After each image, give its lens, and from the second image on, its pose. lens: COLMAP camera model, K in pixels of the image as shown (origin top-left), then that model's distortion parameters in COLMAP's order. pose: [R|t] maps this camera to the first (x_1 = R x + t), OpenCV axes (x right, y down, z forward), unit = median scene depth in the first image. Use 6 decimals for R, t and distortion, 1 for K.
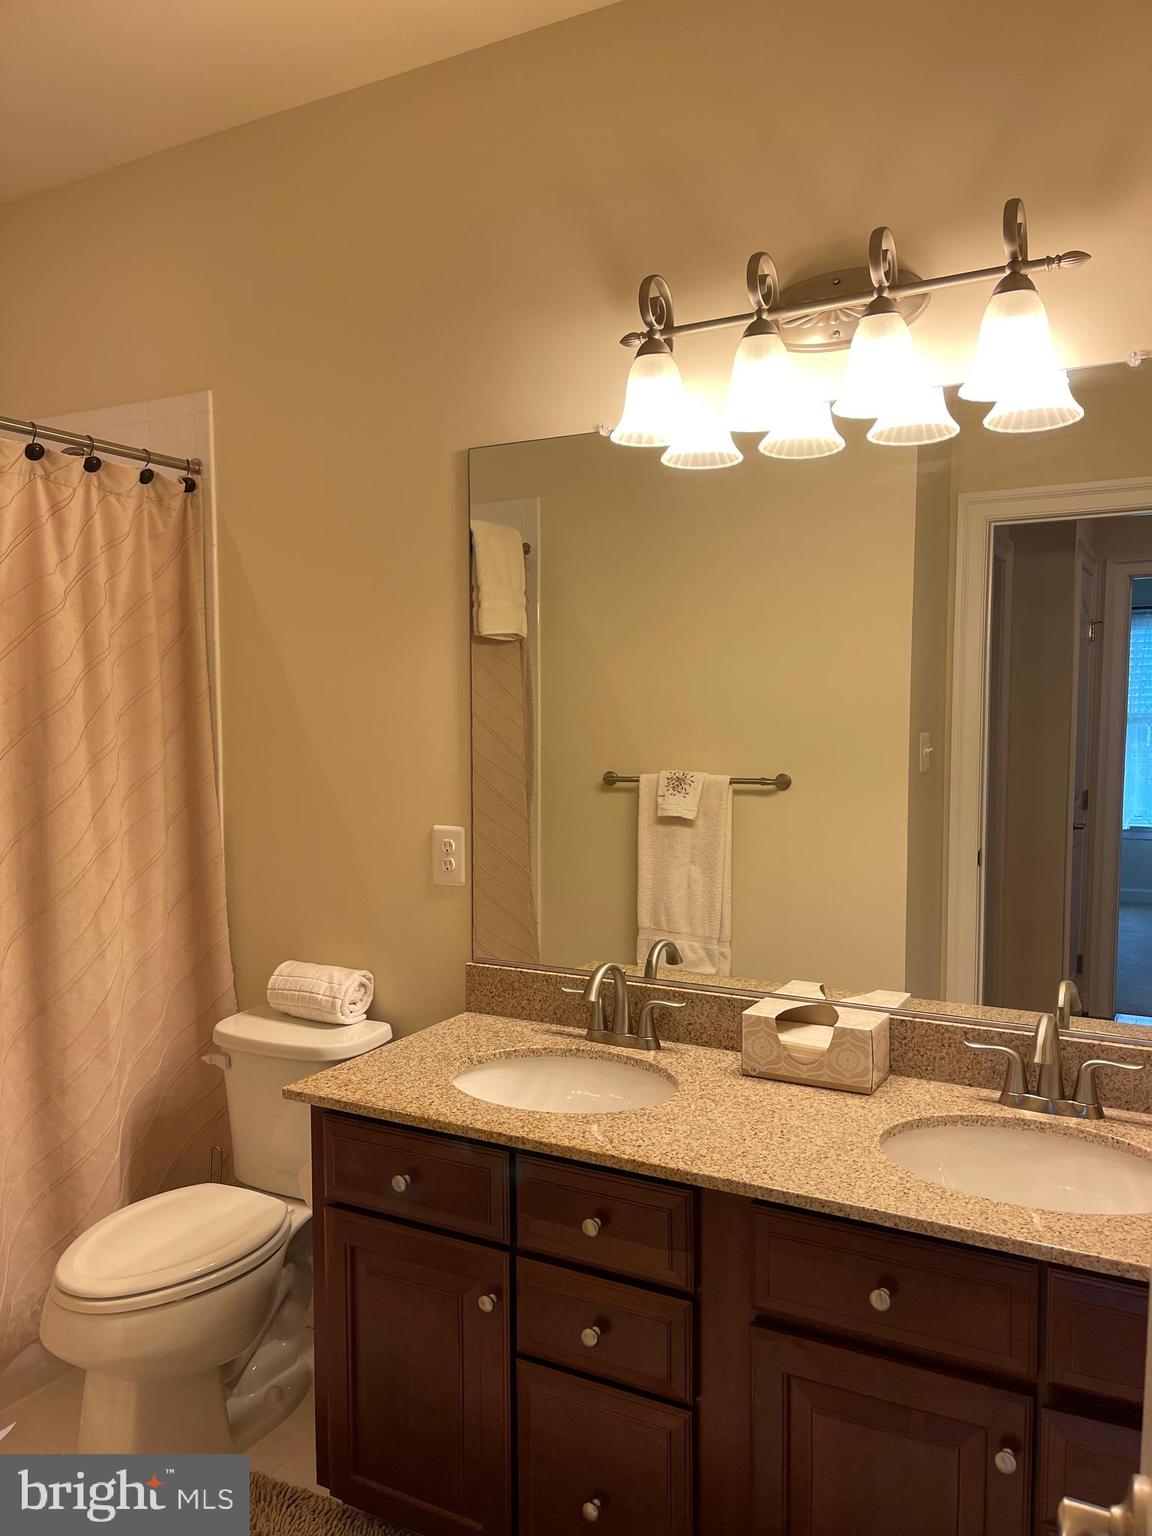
lens RADIAL K [[1159.1, 0, 575.4], [0, 1159.1, 769.8], [0, 0, 1]] dist [0.068442, -0.084235]
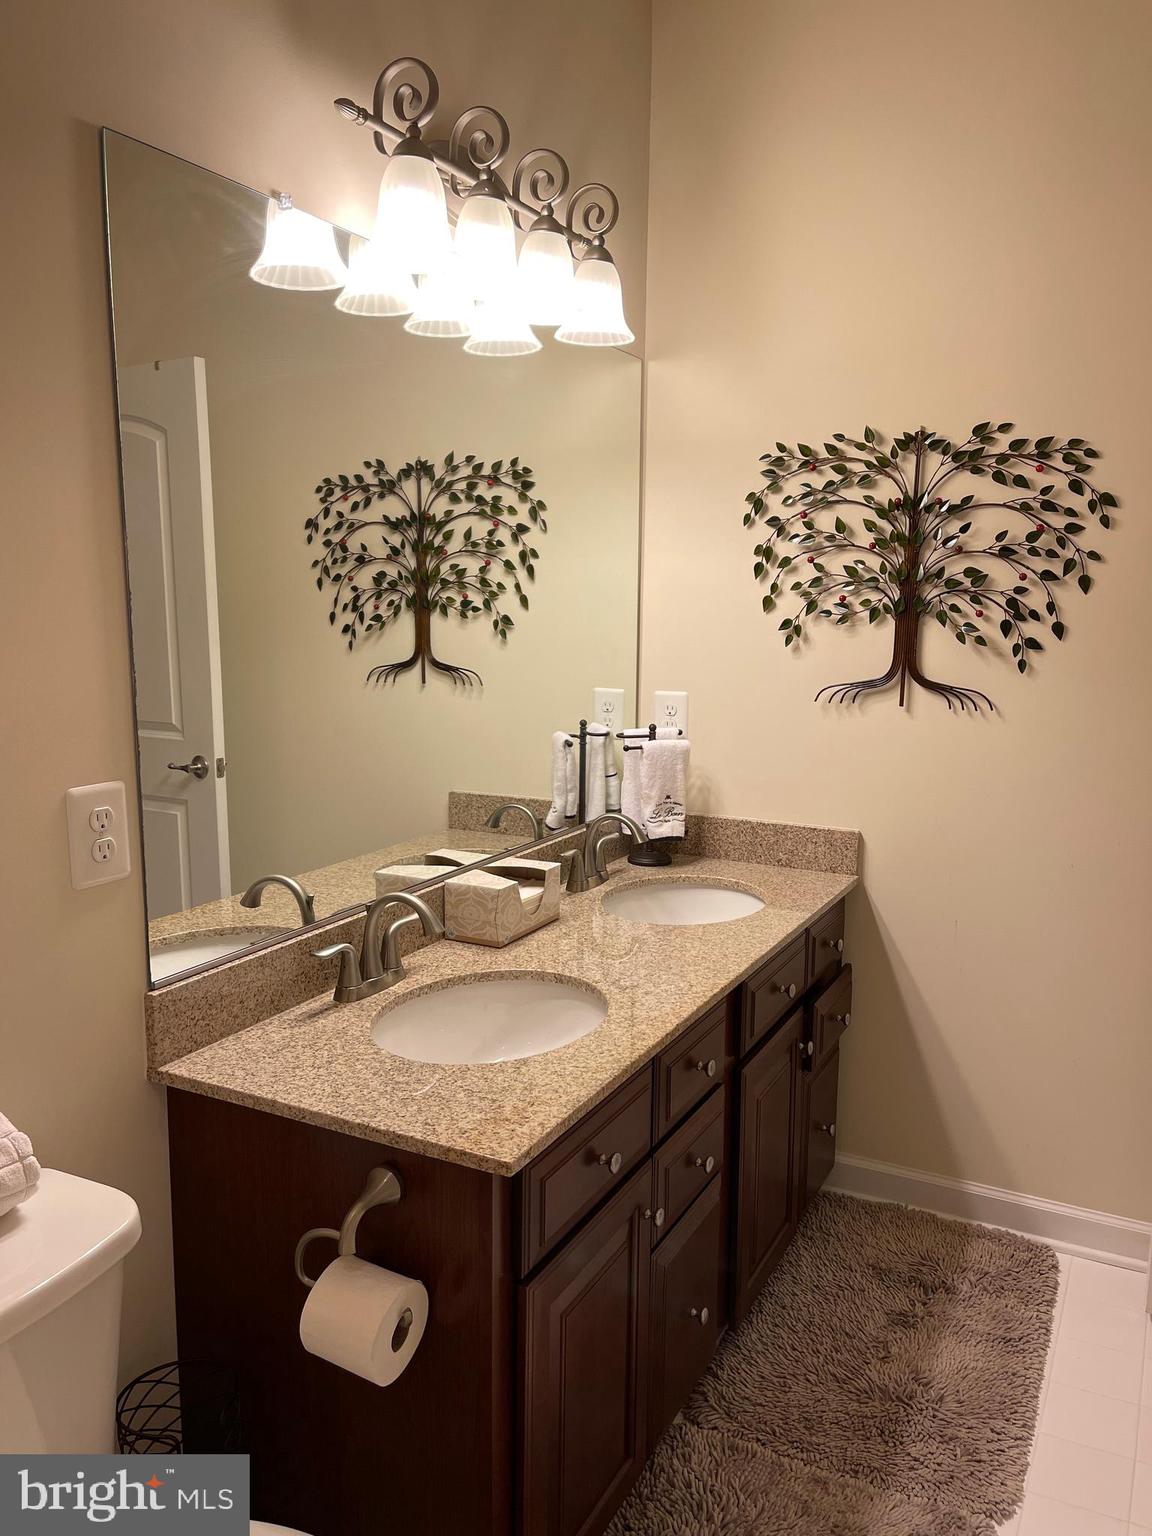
lens RADIAL K [[1159.1, 0, 574.1], [0, 1159.1, 769.1], [0, 0, 1]] dist [0.068442, -0.084235]
pose [[-0.010446, -0.142320, 0.989766, -0.792887], [0.056368, 0.988162, 0.142684, -0.033649], [-0.998355, 0.057282, -0.002300, 0.871069]]
